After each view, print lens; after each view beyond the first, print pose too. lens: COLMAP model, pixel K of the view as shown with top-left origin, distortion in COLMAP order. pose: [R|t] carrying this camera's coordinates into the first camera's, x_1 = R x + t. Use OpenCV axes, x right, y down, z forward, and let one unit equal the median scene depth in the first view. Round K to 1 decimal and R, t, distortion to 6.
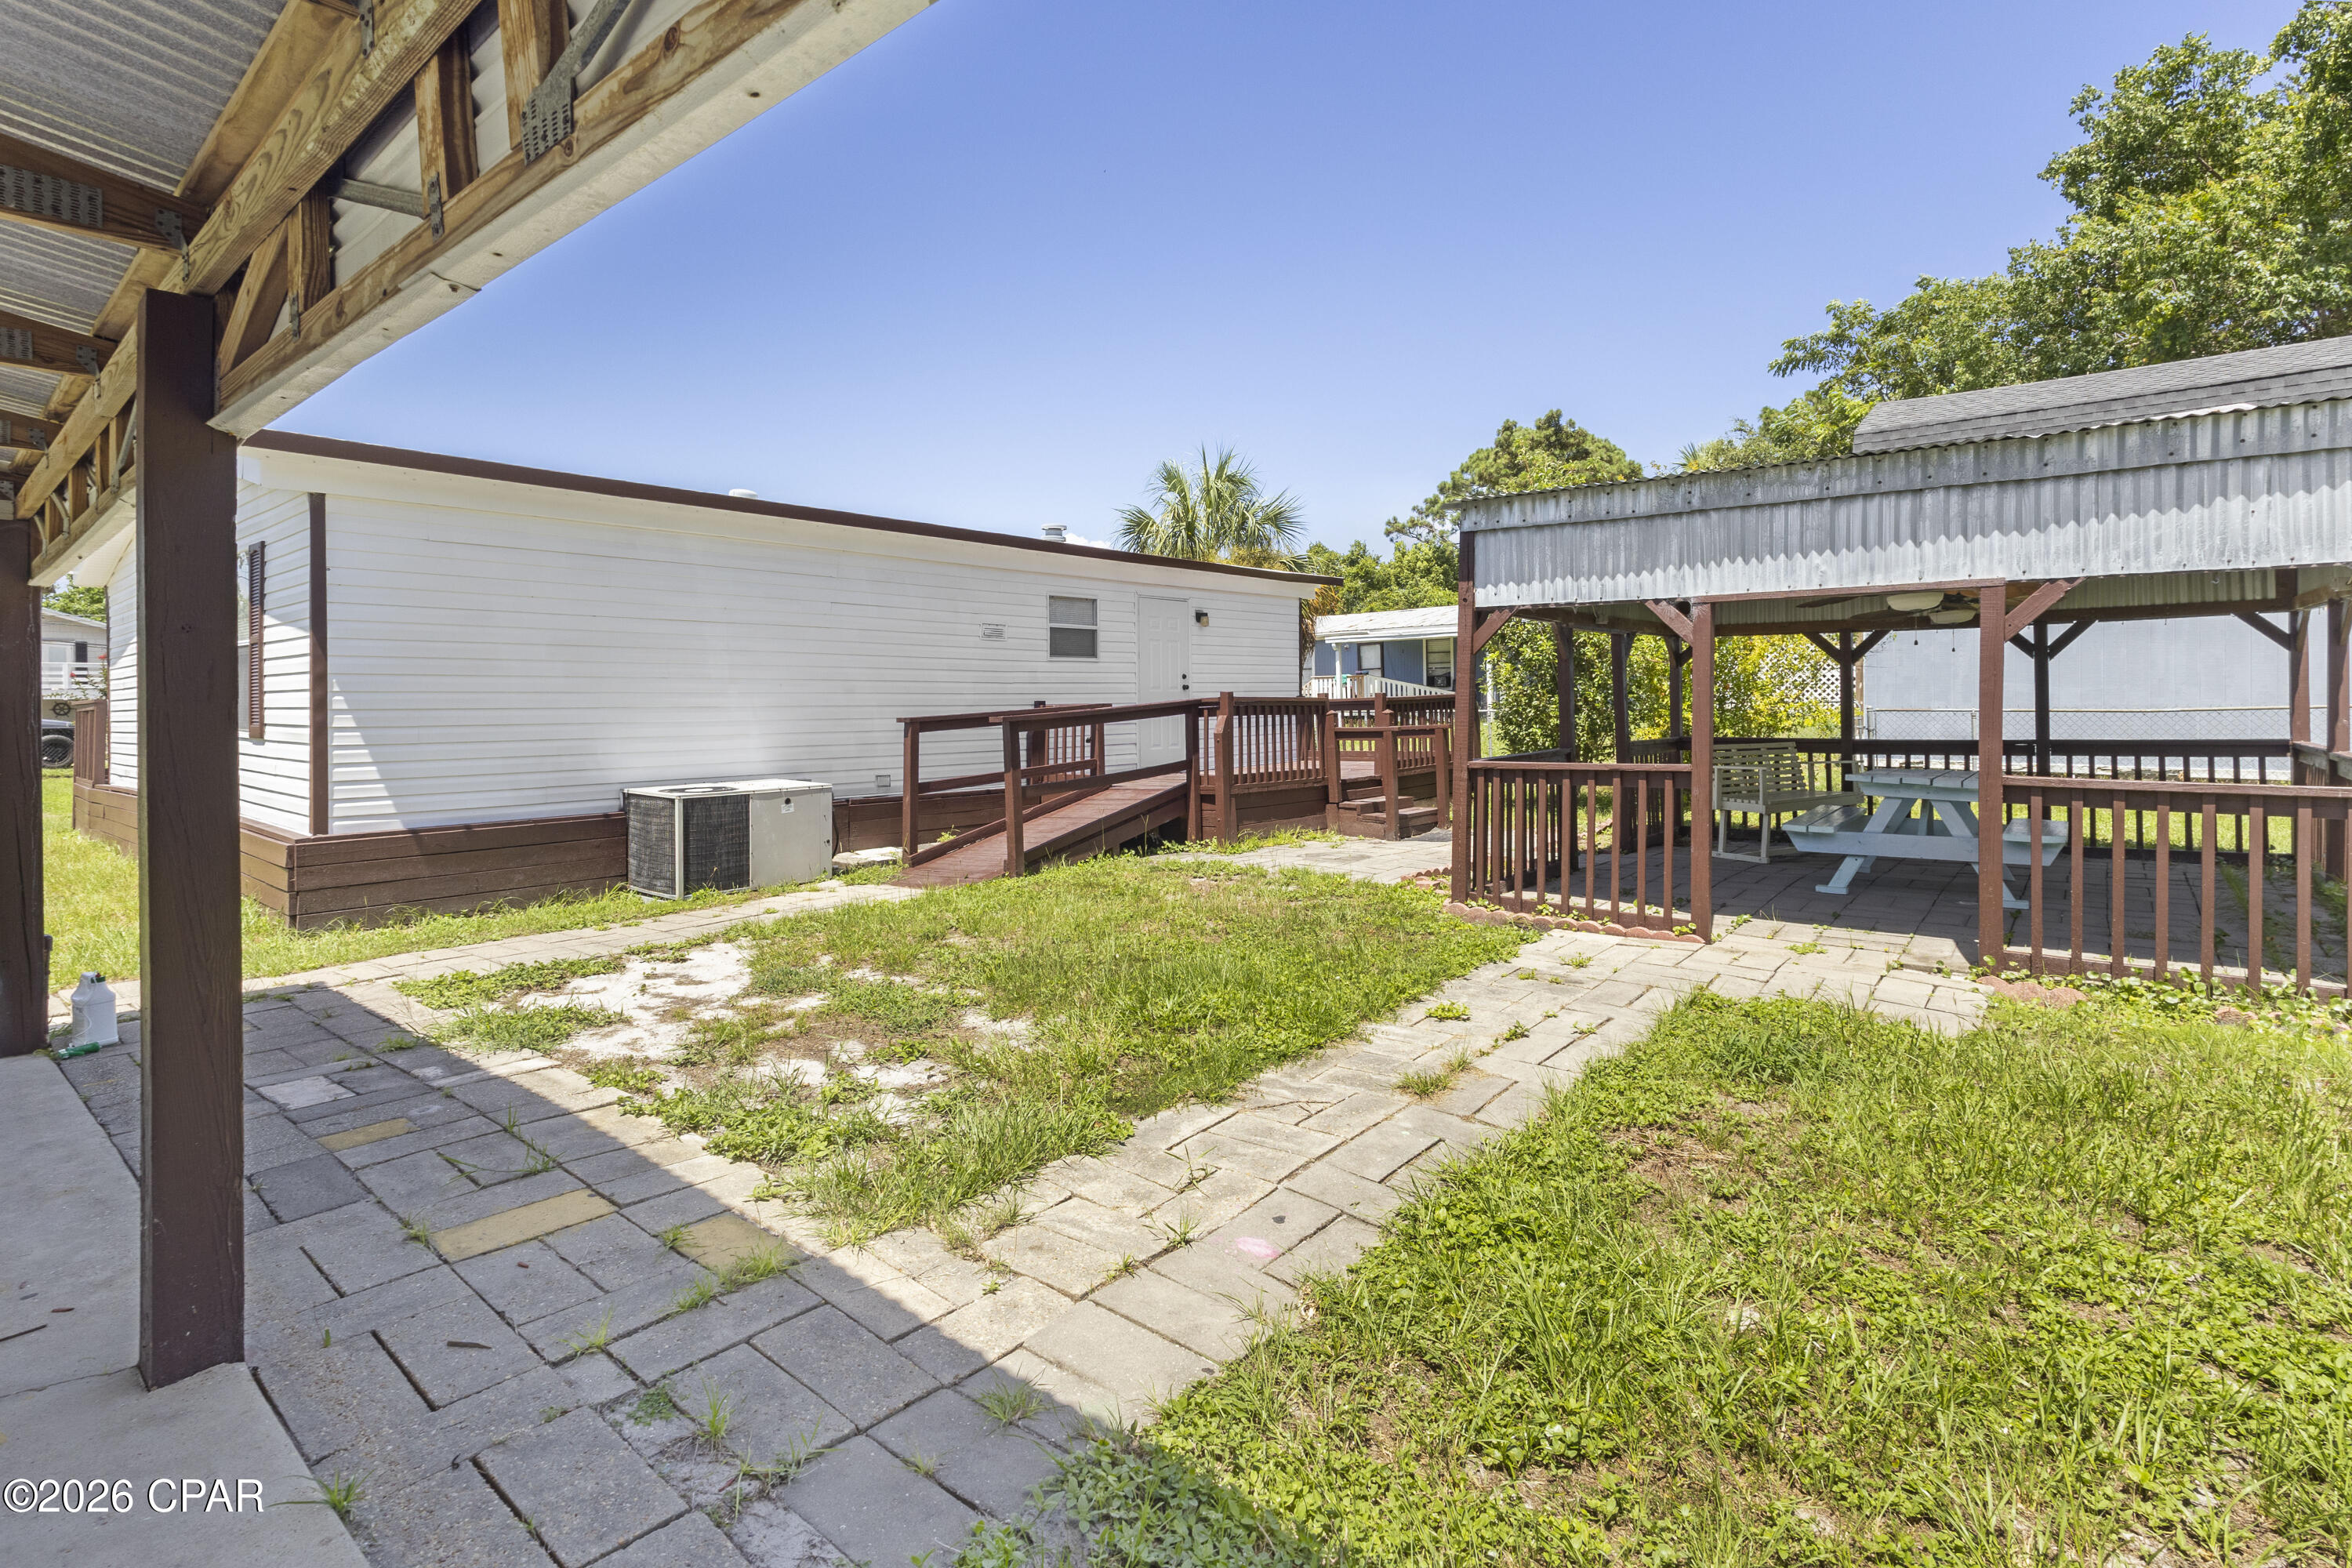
lens RADIAL K [[1107.2, 0, 1176.2], [0, 1107.2, 713.7], [0, 0, 1]] dist [0.001001, 0.000275]
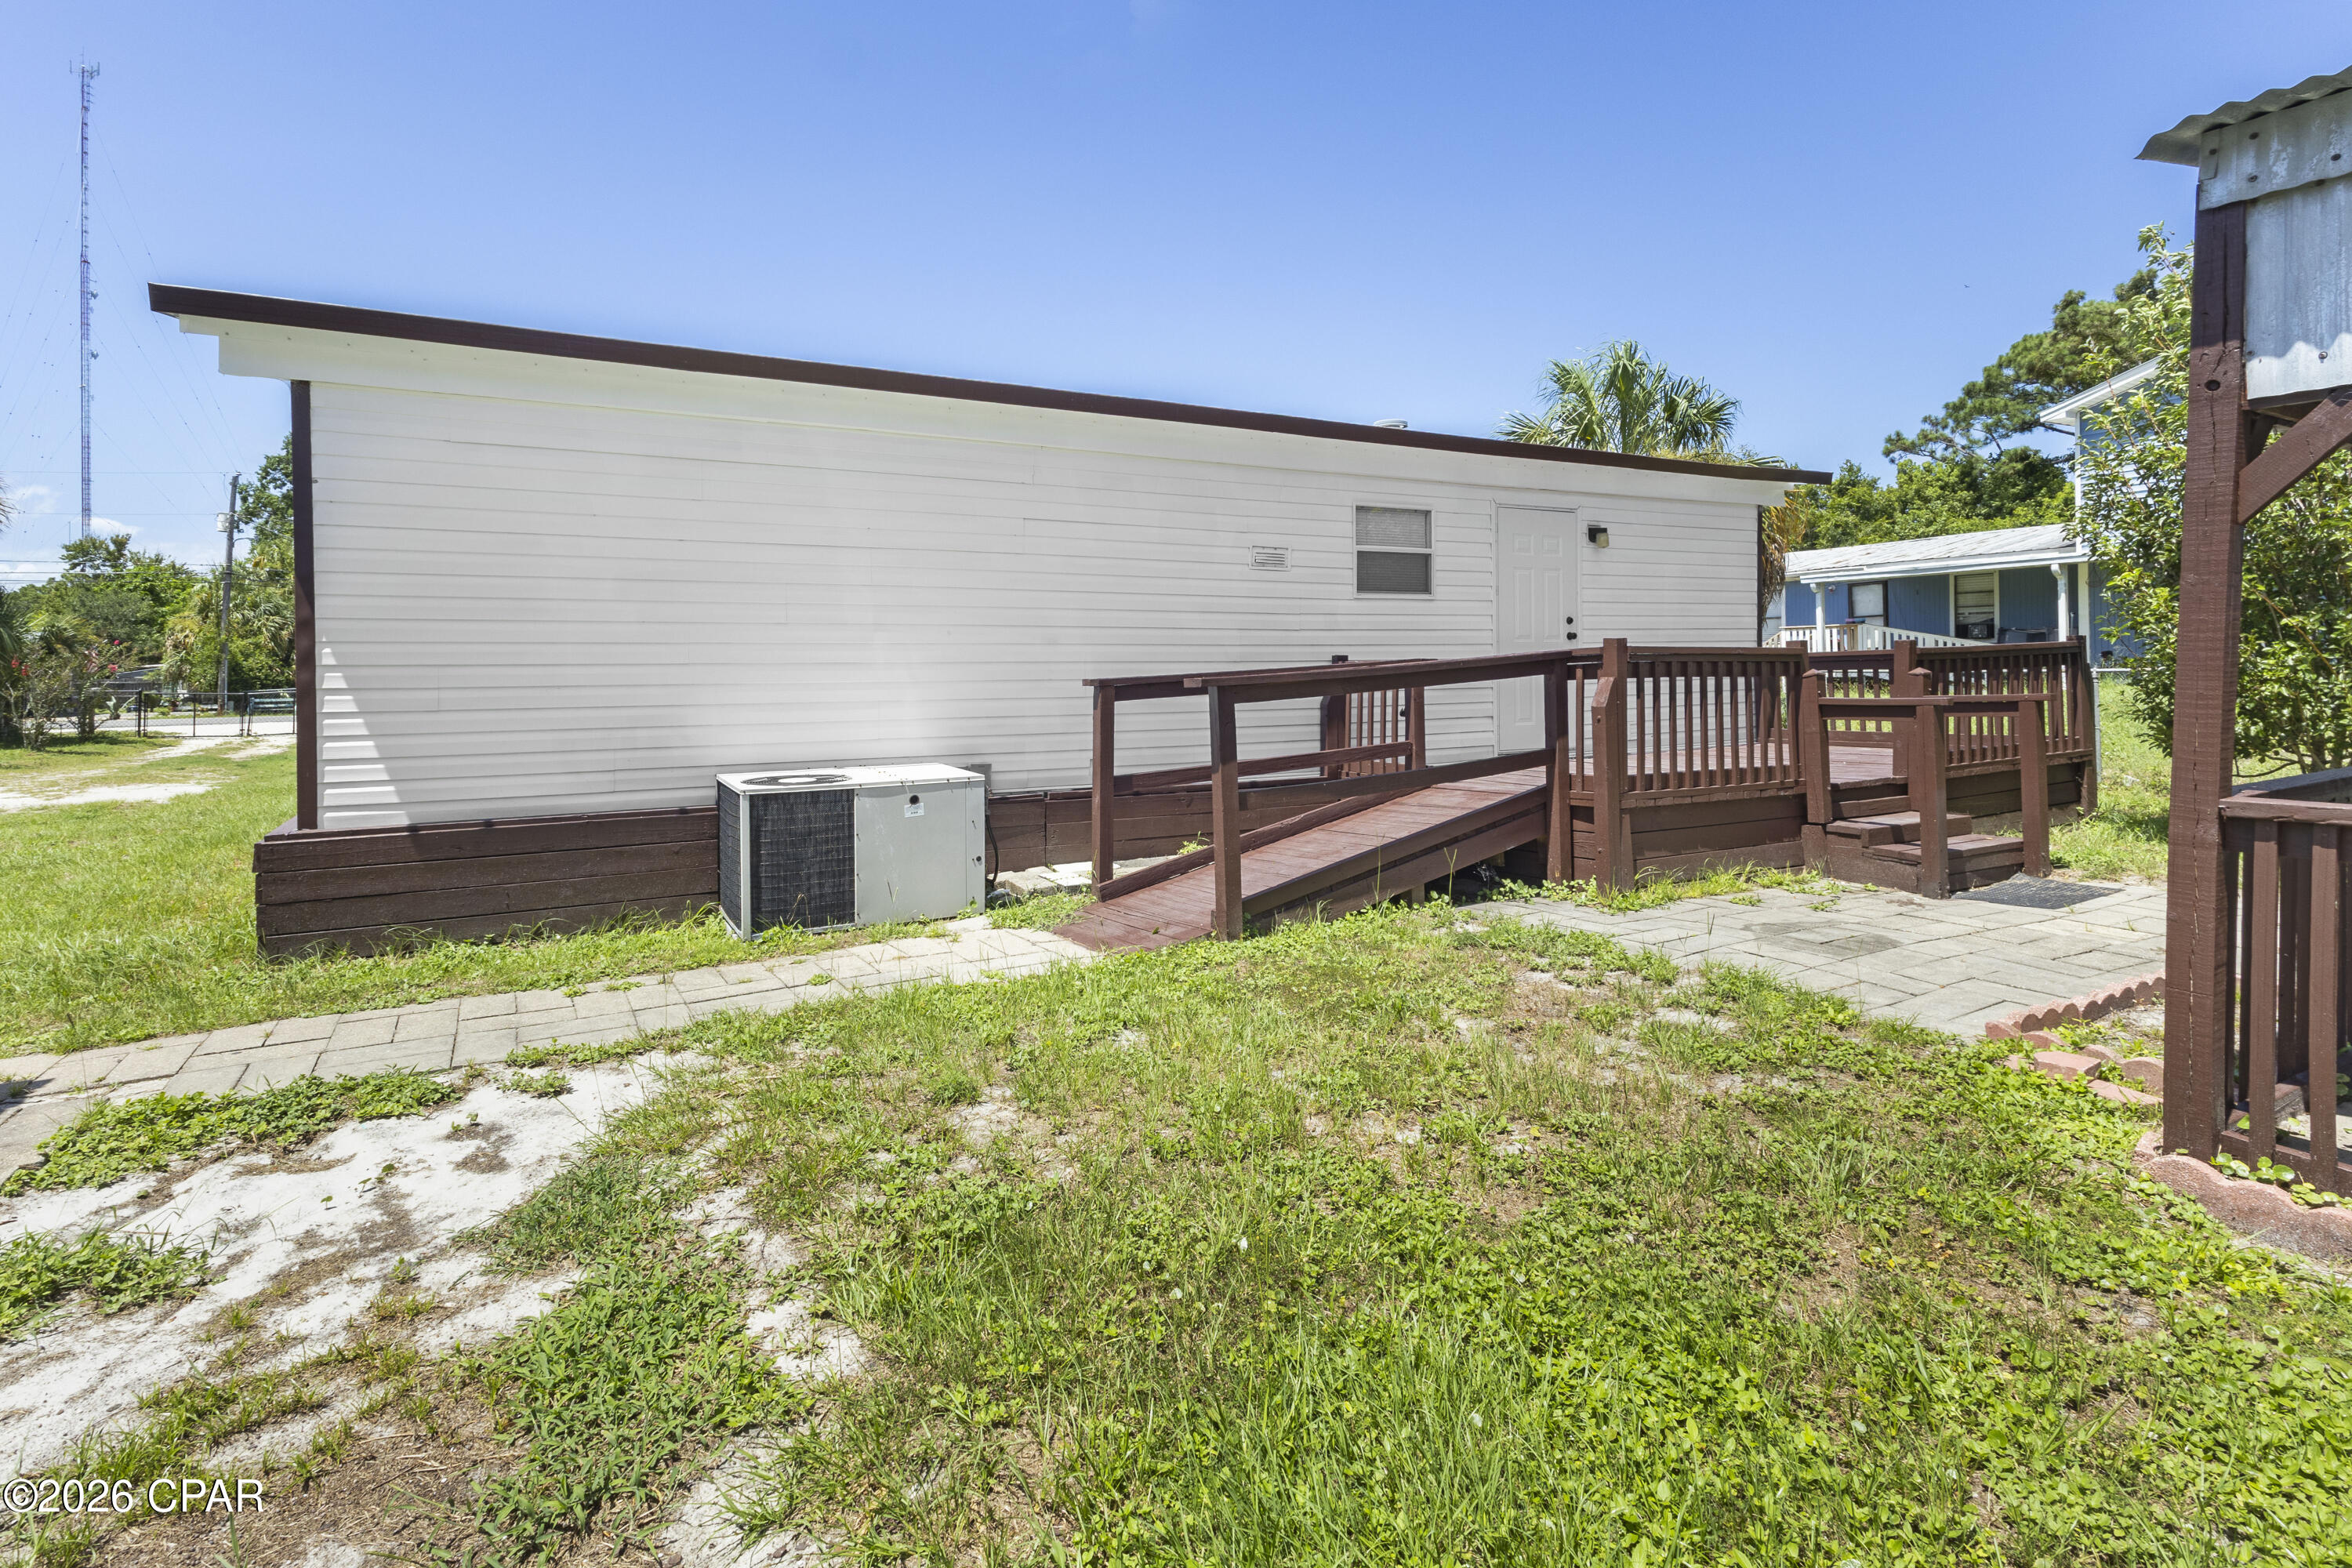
lens RADIAL K [[1121.7, 0, 1174.8], [0, 1121.7, 677.9], [0, 0, 1]] dist [0.006055, 0.001090]
pose [[0.931189, 0.003957, -0.364516, 0.043612], [-0.002617, 0.999988, 0.004169, 0.000061], [0.364528, -0.002928, 0.931188, 0.331581]]
